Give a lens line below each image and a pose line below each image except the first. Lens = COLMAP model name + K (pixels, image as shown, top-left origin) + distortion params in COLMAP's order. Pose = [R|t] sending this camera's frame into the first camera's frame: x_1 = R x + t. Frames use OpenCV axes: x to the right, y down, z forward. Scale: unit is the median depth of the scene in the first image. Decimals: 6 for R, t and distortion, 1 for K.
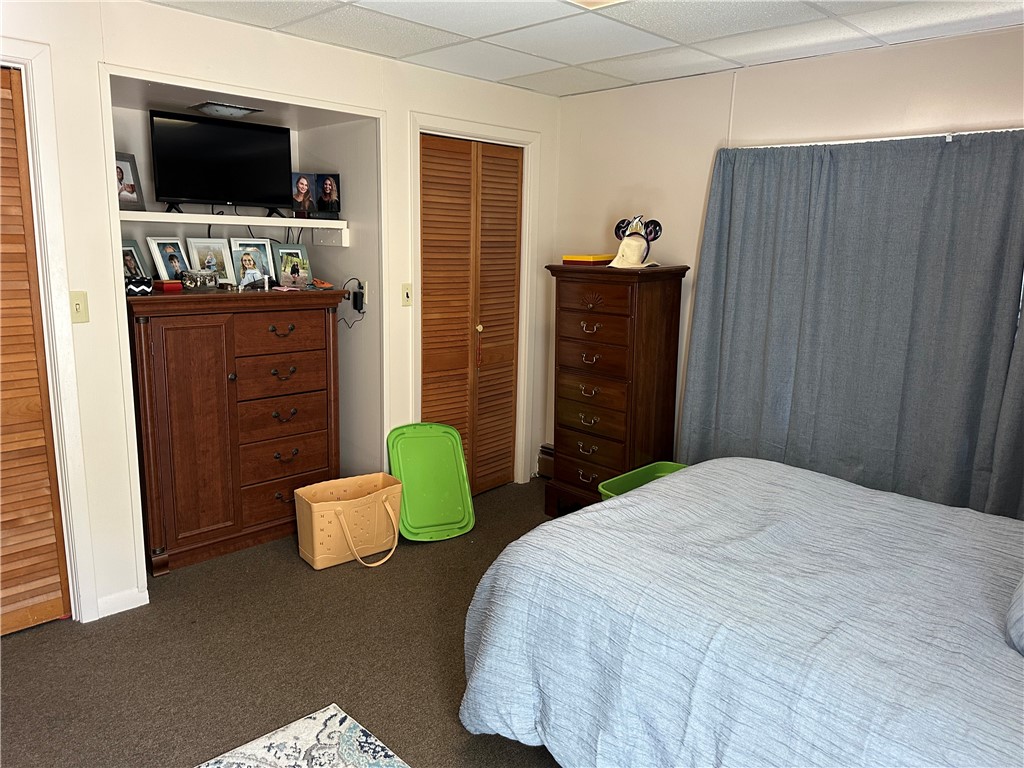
lens RADIAL K [[730.3, 0, 513.0], [0, 730.3, 385.6], [0, 0, 1]] dist [-0.002101, -0.003198]
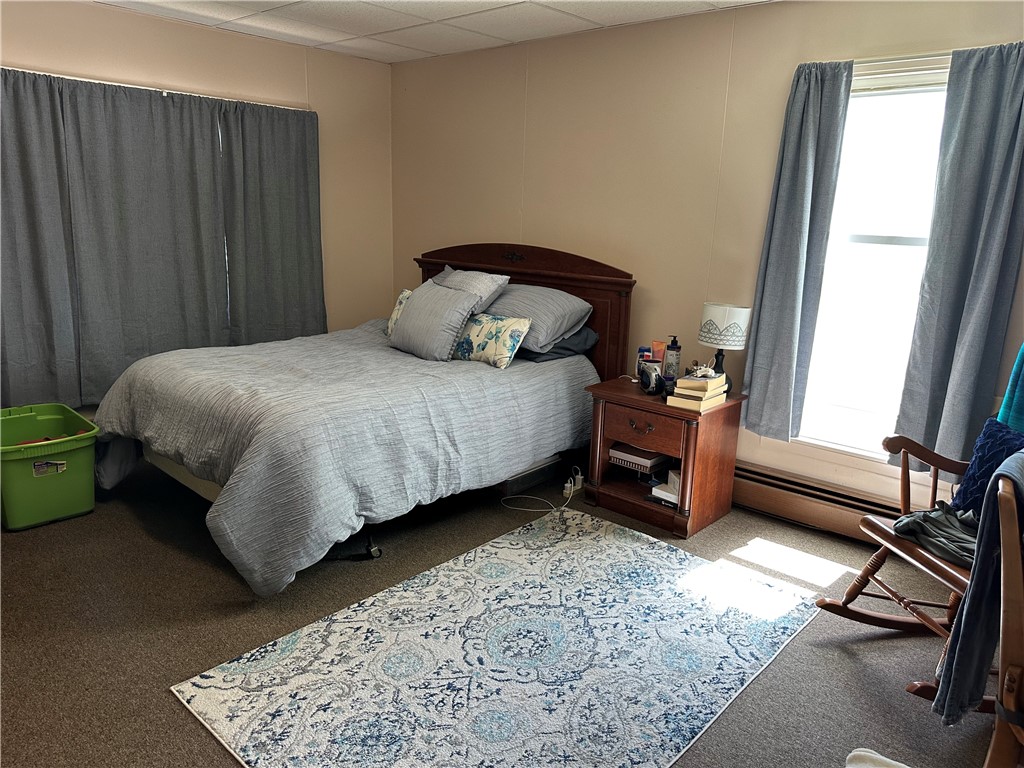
lens RADIAL K [[730.3, 0, 513.5], [0, 730.3, 383.3], [0, 0, 1]] dist [-0.002101, -0.003198]
pose [[-0.062194, -0.259915, 0.963627, -1.327469], [0.152893, 0.951619, 0.266544, -0.125495], [-0.986284, 0.163909, -0.019446, 0.681790]]
